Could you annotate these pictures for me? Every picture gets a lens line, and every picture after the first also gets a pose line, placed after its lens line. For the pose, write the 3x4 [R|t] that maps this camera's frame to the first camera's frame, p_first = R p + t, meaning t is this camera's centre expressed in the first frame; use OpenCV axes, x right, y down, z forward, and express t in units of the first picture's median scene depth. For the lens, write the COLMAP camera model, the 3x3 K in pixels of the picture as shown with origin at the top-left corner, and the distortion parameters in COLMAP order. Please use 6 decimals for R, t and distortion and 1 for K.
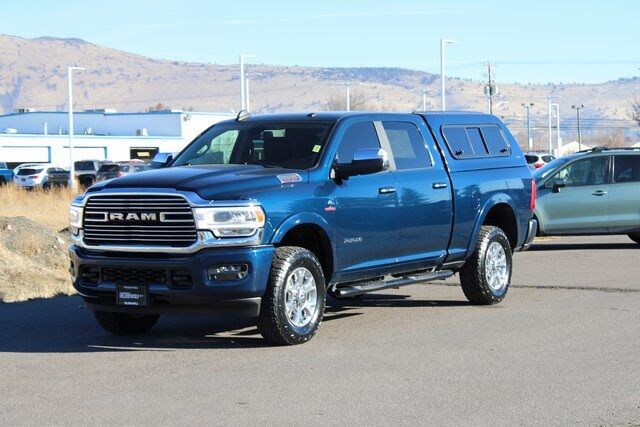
lens RADIAL K [[1618.2, 0, 320.0], [0, 1618.2, 213.3], [0, 0, 1]] dist [0.142023, 0.000000]
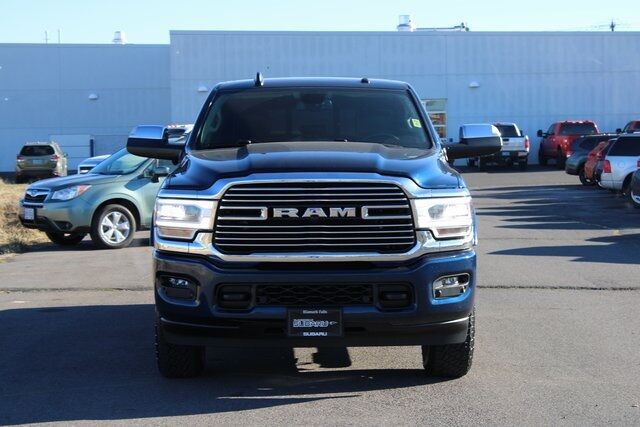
lens RADIAL K [[1568.7, 0, 320.0], [0, 1568.7, 213.6], [0, 0, 1]] dist [0.046512, 0.000000]
pose [[0.834655, -0.013411, 0.550611, -0.495579], [0.010529, 0.999909, 0.008393, -0.003260], [-0.550673, -0.001208, 0.834720, 0.423100]]
